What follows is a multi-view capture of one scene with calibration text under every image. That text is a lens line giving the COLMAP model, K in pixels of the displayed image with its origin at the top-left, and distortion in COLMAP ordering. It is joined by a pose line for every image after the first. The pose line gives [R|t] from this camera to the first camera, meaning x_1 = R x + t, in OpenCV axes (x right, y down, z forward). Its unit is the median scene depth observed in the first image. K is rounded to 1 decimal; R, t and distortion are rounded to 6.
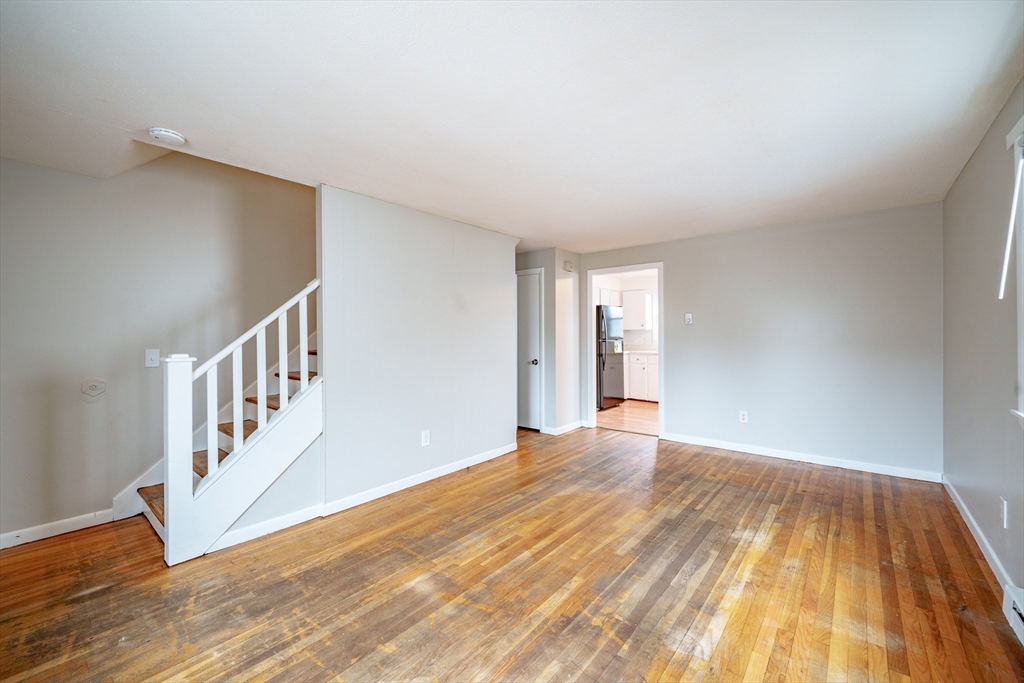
lens RADIAL K [[413.3, 0, 512.0], [0, 413.3, 341.5], [0, 0, 1]] dist [-0.001529, -0.000773]
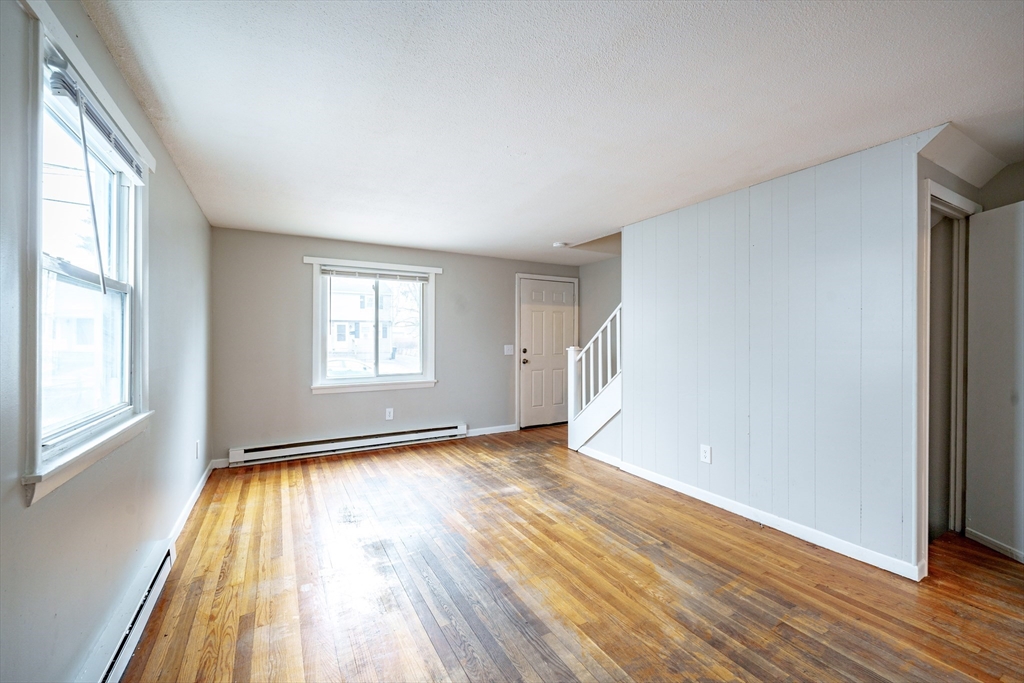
lens RADIAL K [[413.3, 0, 512.0], [0, 413.3, 341.5], [0, 0, 1]] dist [-0.001529, -0.000773]
pose [[-0.347523, 0.015064, -0.937550, 1.074698], [-0.012559, 0.999706, 0.020718, -0.029043], [0.937587, 0.018975, -0.347232, 1.275469]]
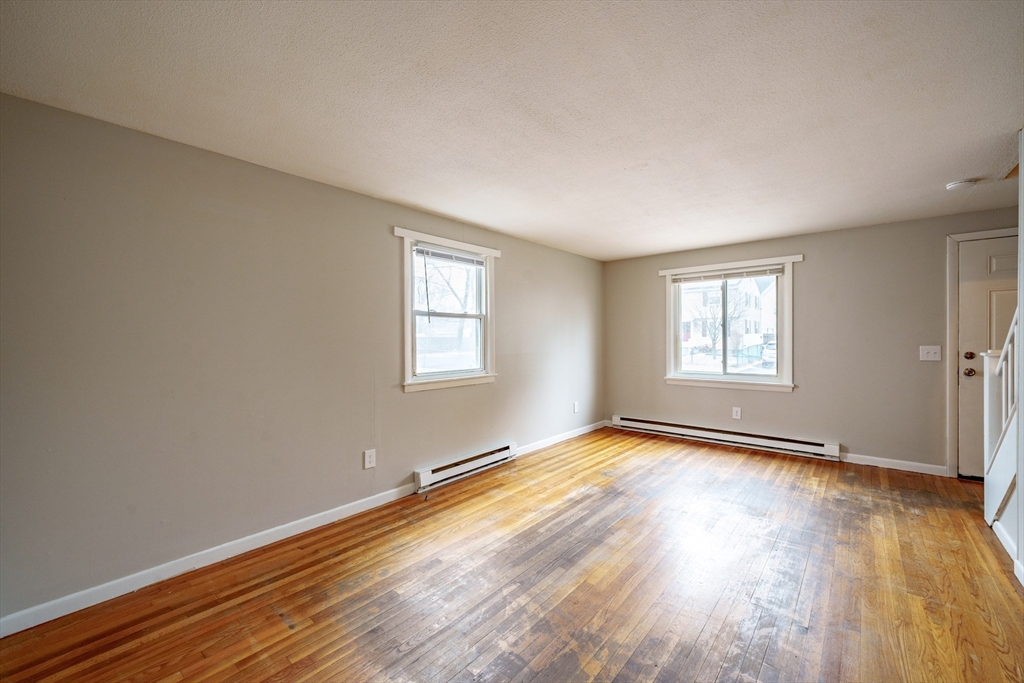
lens RADIAL K [[413.3, 0, 512.0], [0, 413.3, 341.5], [0, 0, 1]] dist [-0.001529, -0.000773]
pose [[-0.999878, 0.014385, 0.006151, 0.515493], [0.014532, 0.999593, 0.024547, -0.037990], [-0.005795, 0.024634, -0.999680, 1.972131]]
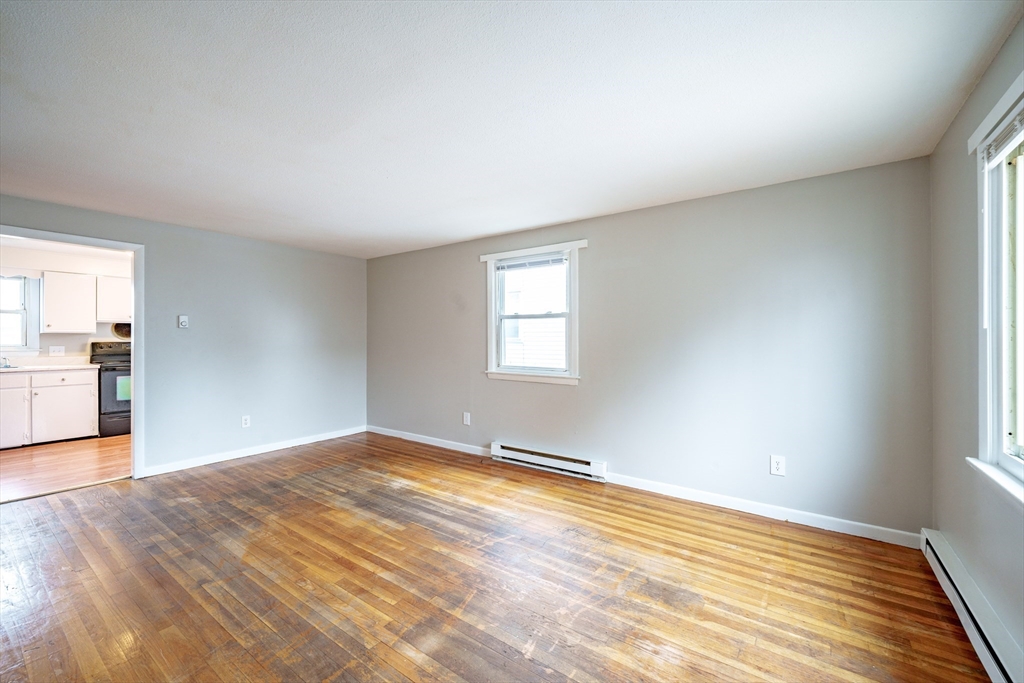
lens RADIAL K [[413.3, 0, 512.0], [0, 413.3, 341.5], [0, 0, 1]] dist [-0.001529, -0.000773]
pose [[-0.074372, -0.000096, 0.997231, -0.843822], [0.017844, 0.999840, 0.001427, -0.004792], [-0.997071, 0.017901, -0.074358, 0.715446]]
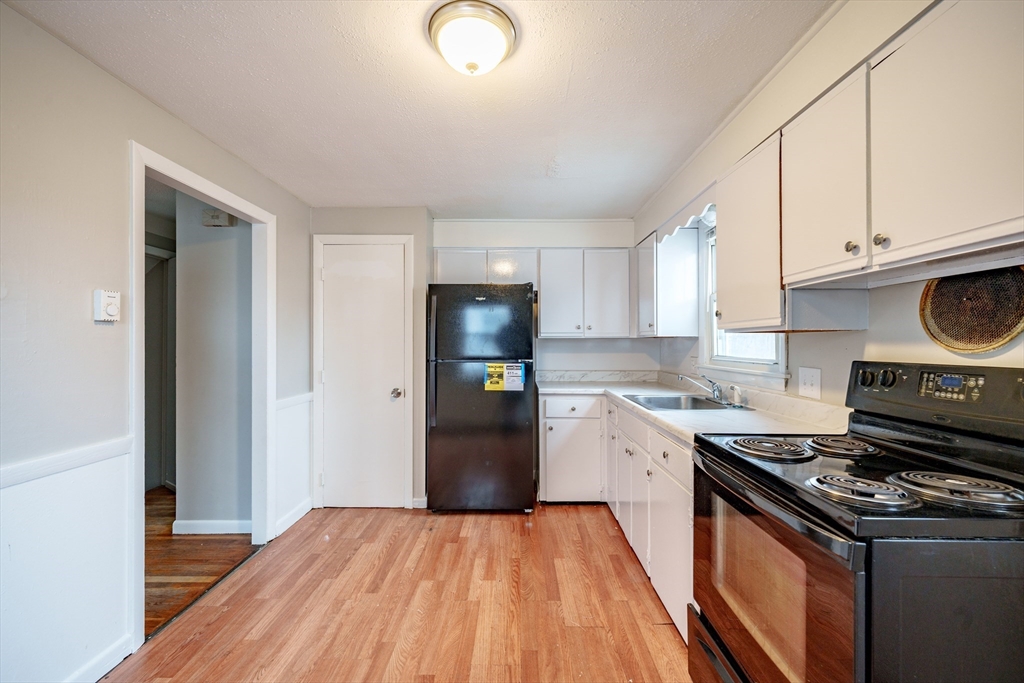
lens RADIAL K [[413.3, 0, 512.0], [0, 413.3, 341.5], [0, 0, 1]] dist [-0.001529, -0.000773]
pose [[0.644770, 0.008589, -0.764329, -0.138141], [-0.020852, 0.999762, -0.006355, -0.017996], [0.764092, 0.020035, 0.644796, 1.082774]]
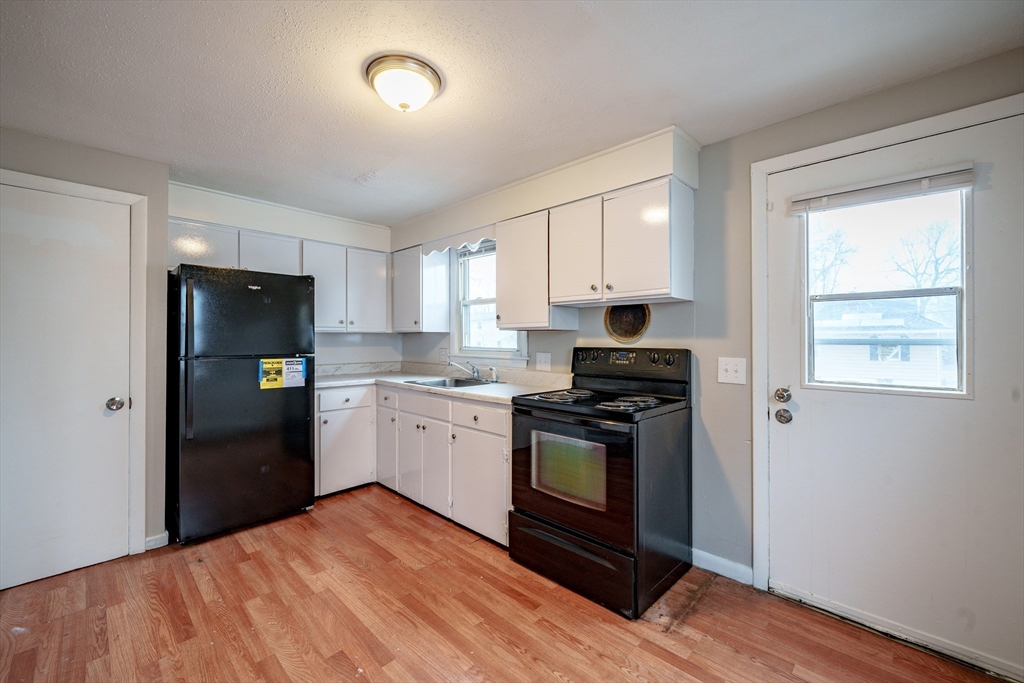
lens RADIAL K [[411.8, 0, 510.7], [0, 411.8, 334.4], [0, 0, 1]] dist [-0.002322, -0.000683]
pose [[0.997836, 0.012124, -0.064620, -0.204891], [-0.013795, 0.999580, -0.025480, -0.015119], [0.064284, 0.026316, 0.997585, 0.991823]]
